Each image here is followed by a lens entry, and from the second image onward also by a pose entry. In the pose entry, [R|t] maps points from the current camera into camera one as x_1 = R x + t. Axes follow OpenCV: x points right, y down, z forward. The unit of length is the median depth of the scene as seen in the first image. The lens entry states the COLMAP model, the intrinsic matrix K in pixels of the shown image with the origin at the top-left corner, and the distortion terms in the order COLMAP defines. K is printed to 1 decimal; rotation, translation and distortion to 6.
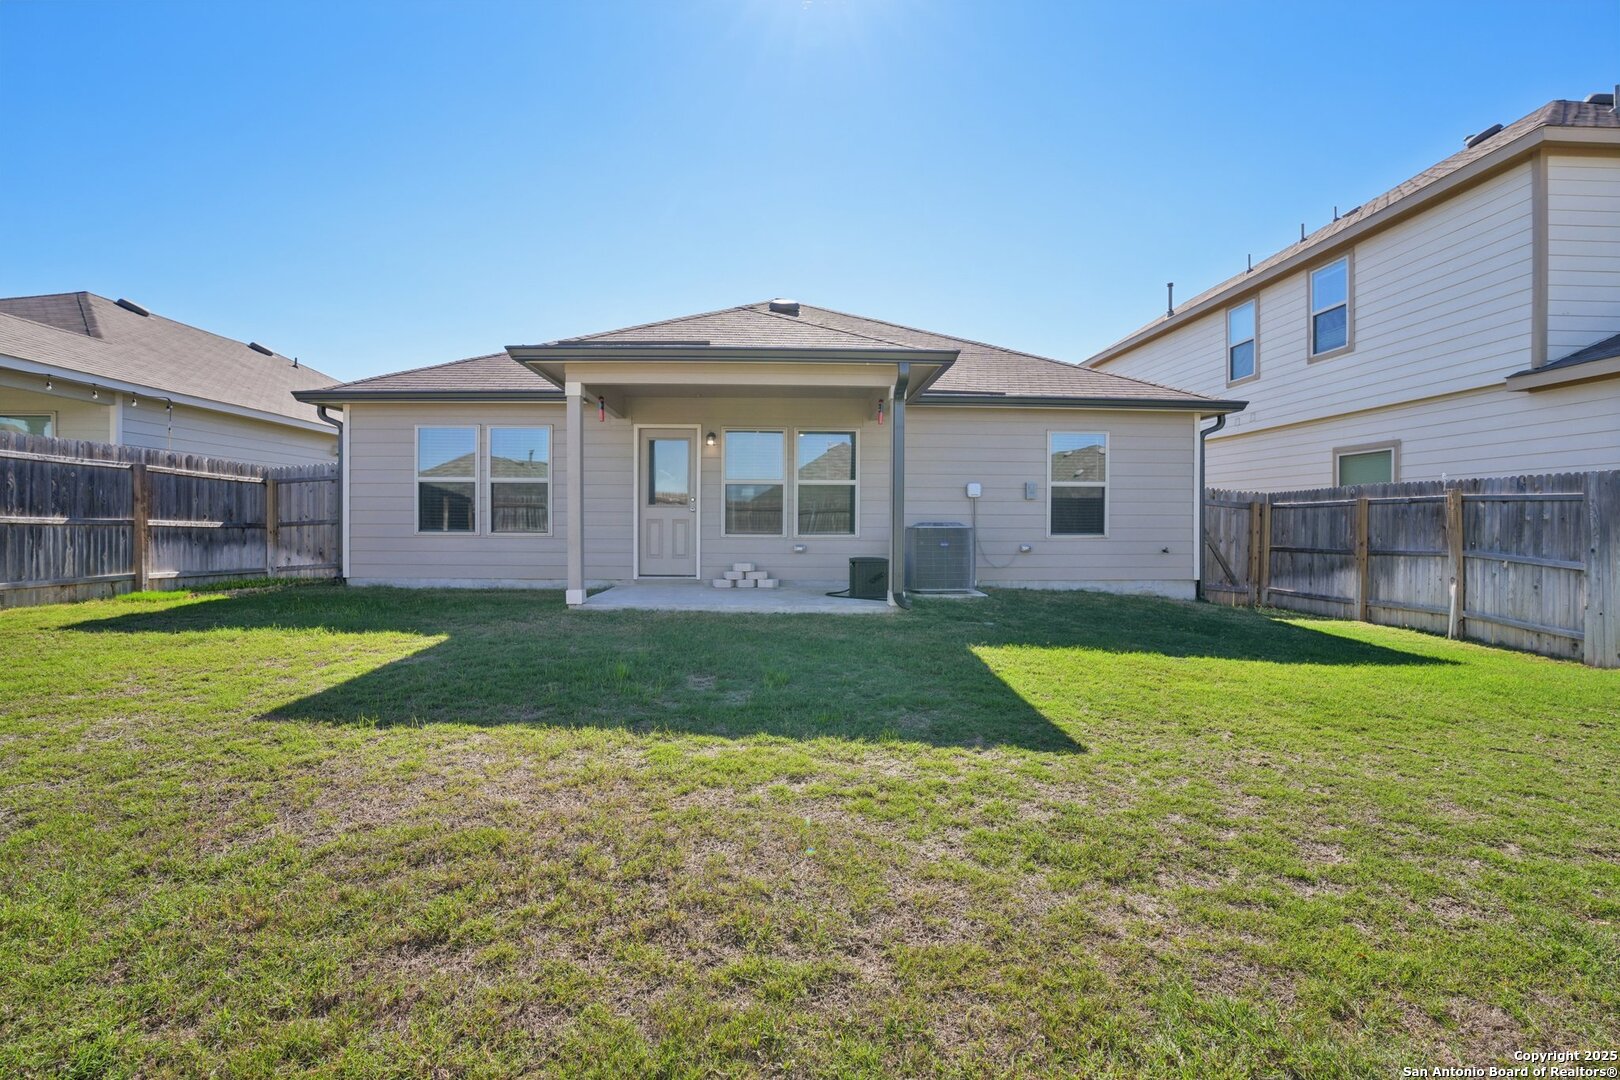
lens RADIAL K [[749.4, 0, 843.7], [0, 749.4, 526.9], [0, 0, 1]] dist [-0.021449, 0.004204]
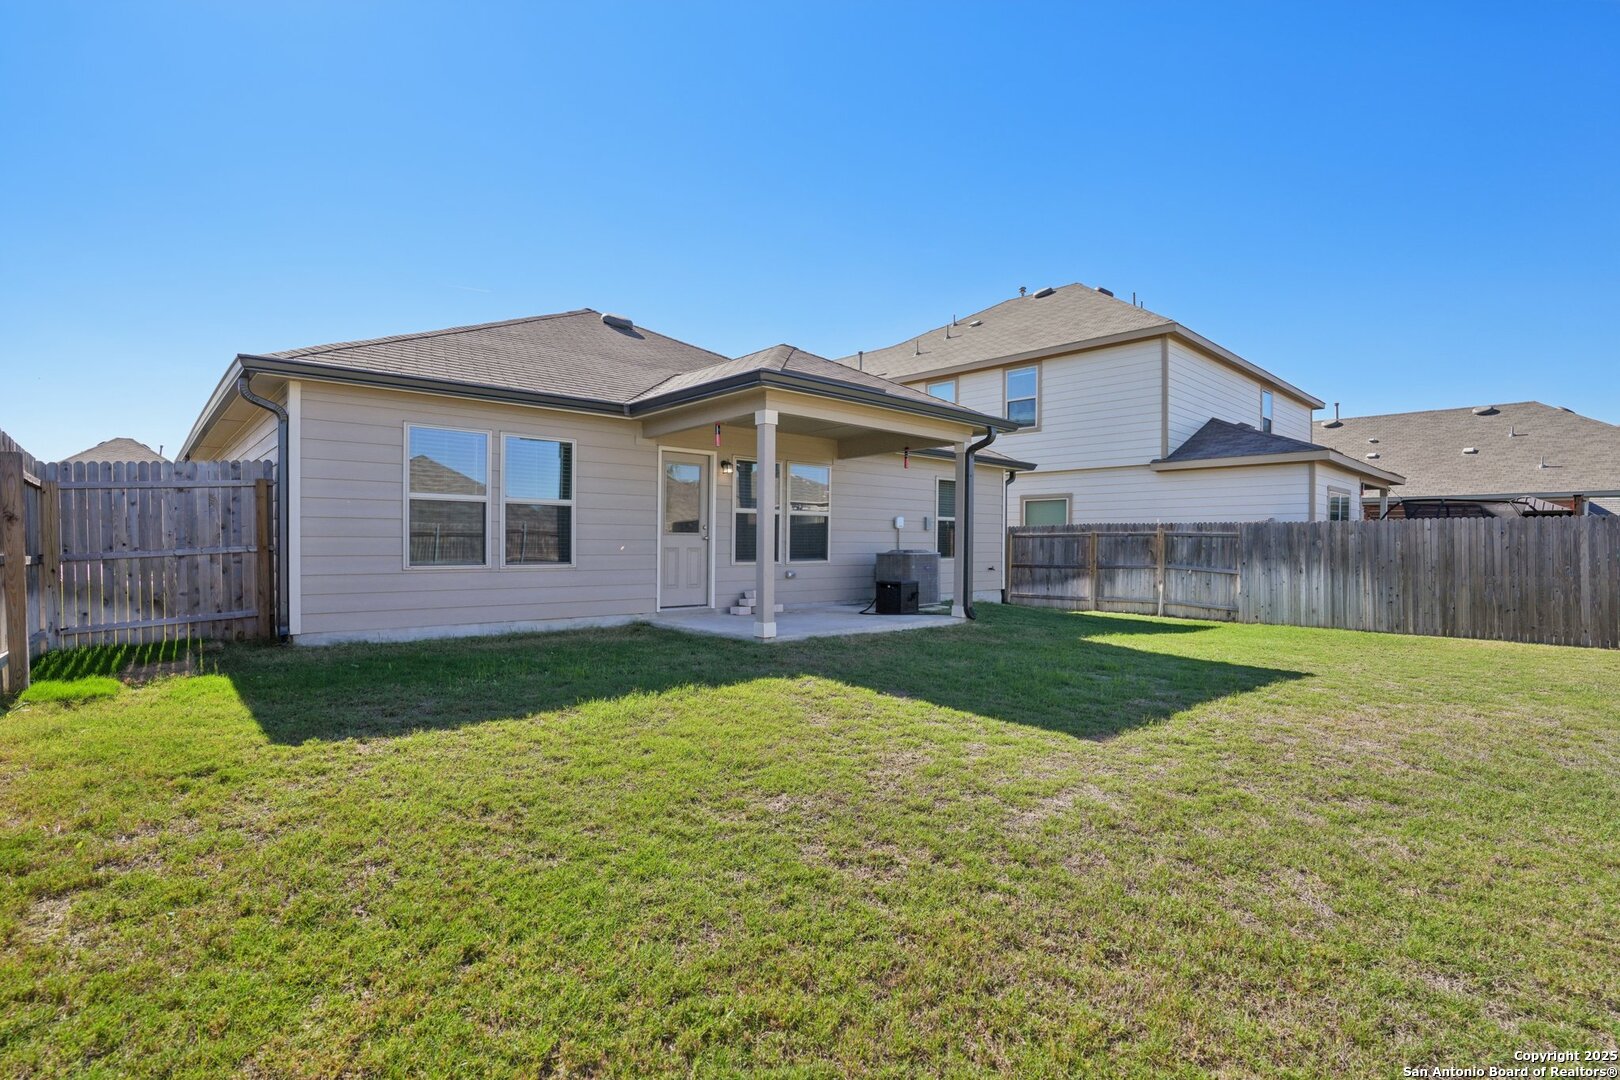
lens RADIAL K [[749.4, 0, 844.4], [0, 749.4, 545.1], [0, 0, 1]] dist [-0.021449, 0.004204]
pose [[0.757797, -0.002203, 0.652487, -0.747899], [0.002799, 0.999996, 0.000126, -0.013758], [-0.652485, 0.001731, 0.757800, 0.155793]]
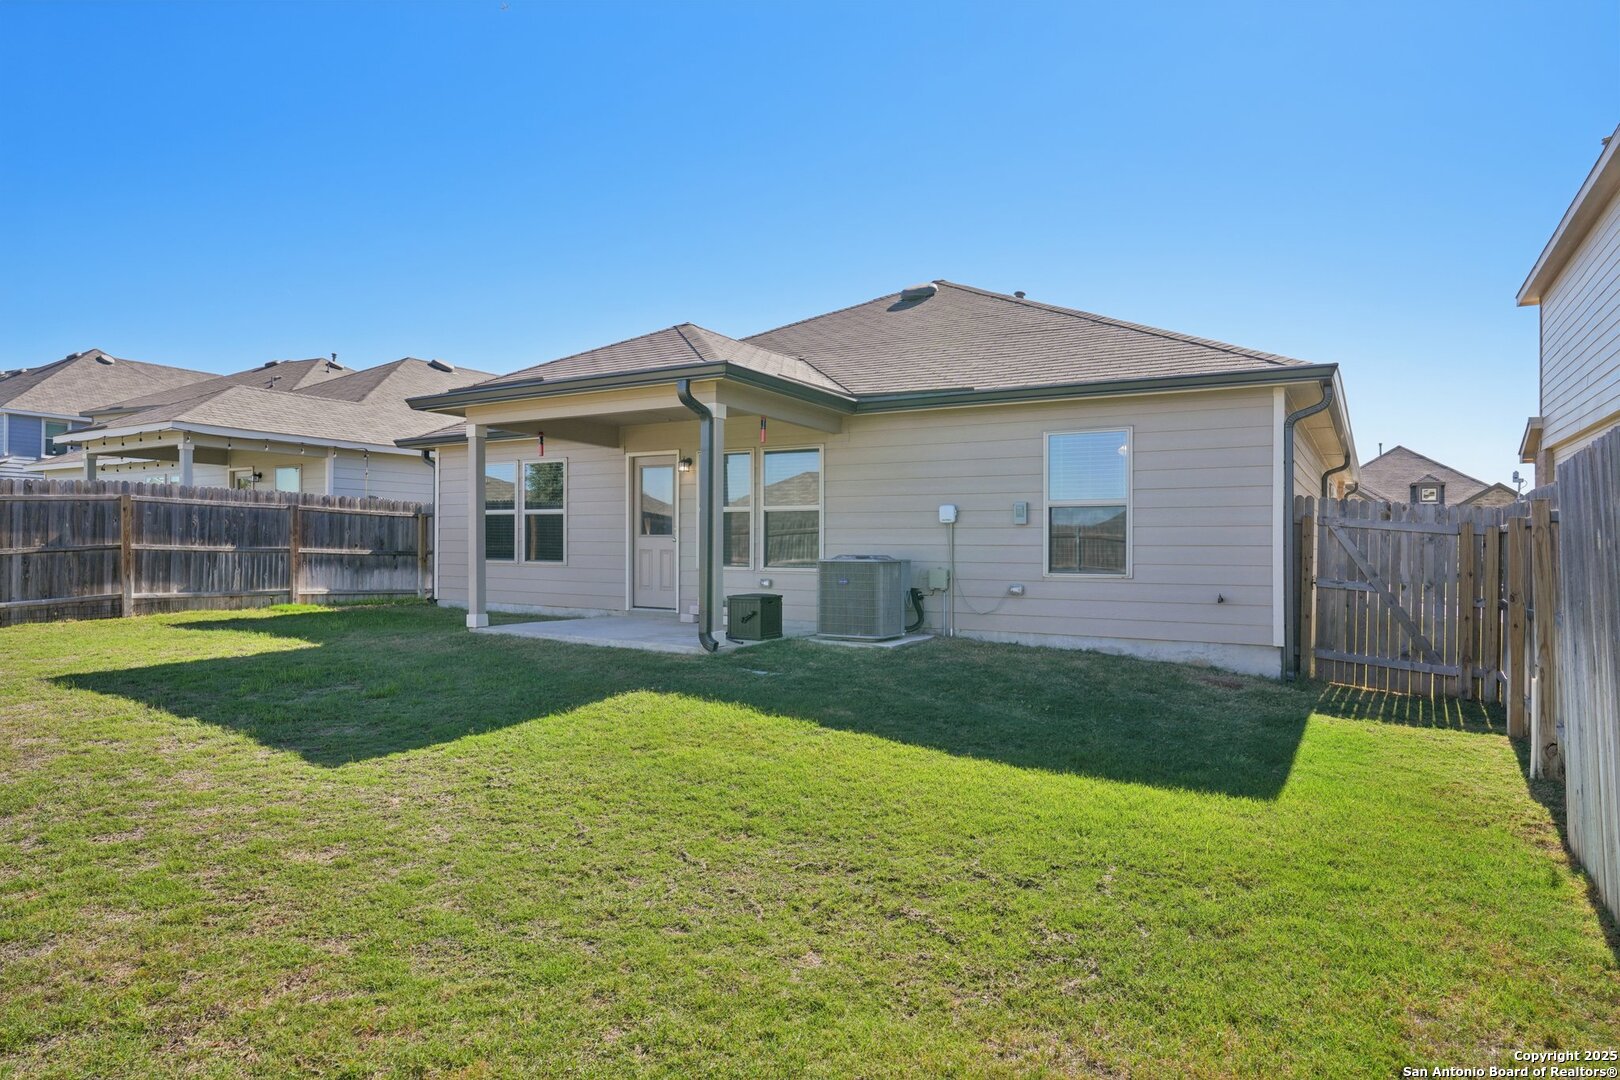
lens RADIAL K [[997.0, 0, 858.5], [0, 997.0, 543.8], [0, 0, 1]] dist [0.006860, 0.000198]
pose [[0.829284, 0.001143, -0.558826, 0.743215], [-0.008828, 0.999900, -0.011057, -0.005806], [0.558758, 0.014103, 0.829211, 0.089079]]
